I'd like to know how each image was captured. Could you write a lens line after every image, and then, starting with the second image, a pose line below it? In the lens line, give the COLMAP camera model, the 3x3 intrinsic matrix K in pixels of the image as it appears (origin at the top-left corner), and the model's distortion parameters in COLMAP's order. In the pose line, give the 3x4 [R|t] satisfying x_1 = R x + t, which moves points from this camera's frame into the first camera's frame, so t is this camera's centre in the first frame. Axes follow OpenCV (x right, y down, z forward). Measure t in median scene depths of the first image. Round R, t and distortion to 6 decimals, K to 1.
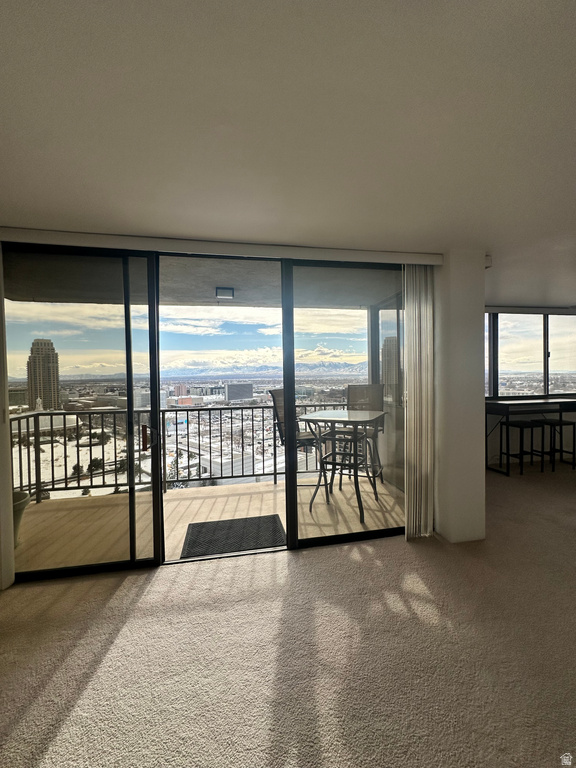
lens RADIAL K [[304.7, 0, 287.4], [0, 304.7, 385.9], [0, 0, 1]] dist [-0.002378, 0.000001]
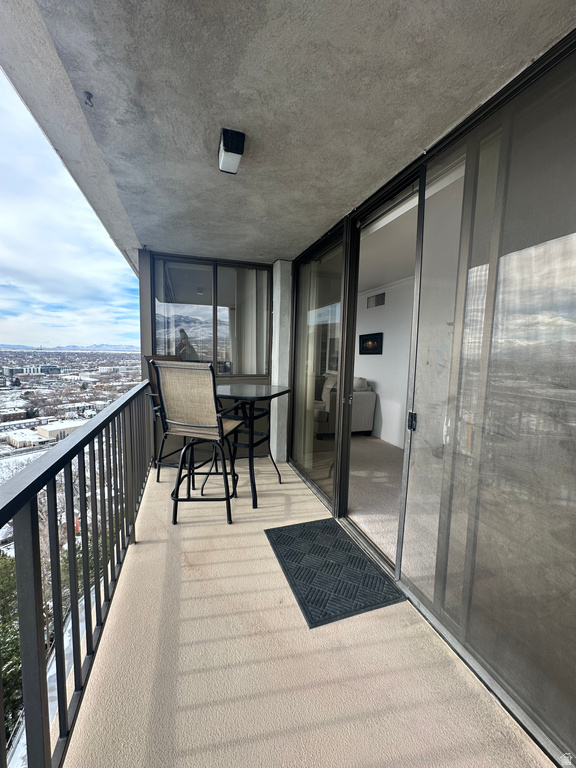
lens RADIAL K [[304.7, 0, 285.8], [0, 304.7, 381.7], [0, 0, 1]] dist [-0.002378, 0.000001]
pose [[-0.136581, -0.079947, 0.987398, -0.596064], [0.009733, 0.996582, 0.082037, 0.002143], [-0.990581, 0.020816, -0.135336, 0.842443]]
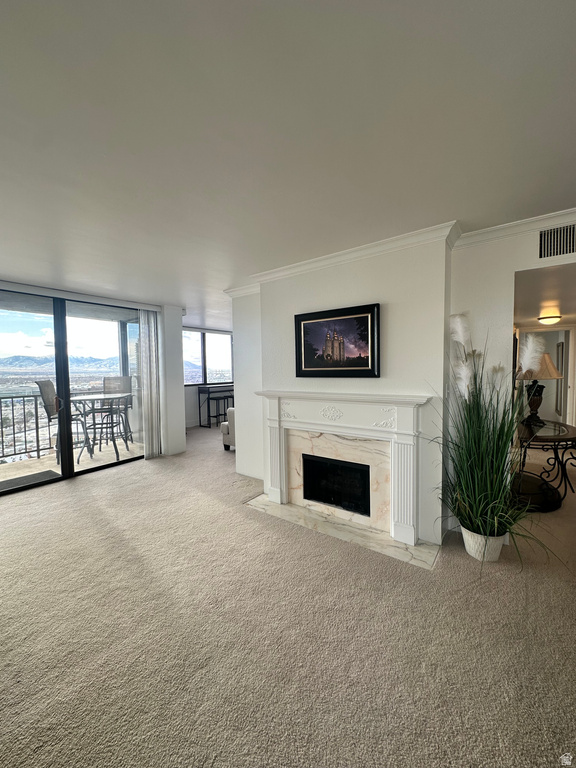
lens RADIAL K [[304.7, 0, 285.8], [0, 304.7, 383.0], [0, 0, 1]] dist [-0.002378, 0.000001]
pose [[0.727341, -0.021662, 0.685934, -0.156381], [0.021165, 0.999734, 0.009130, 0.033688], [-0.685950, 0.007877, 0.727606, -0.601976]]
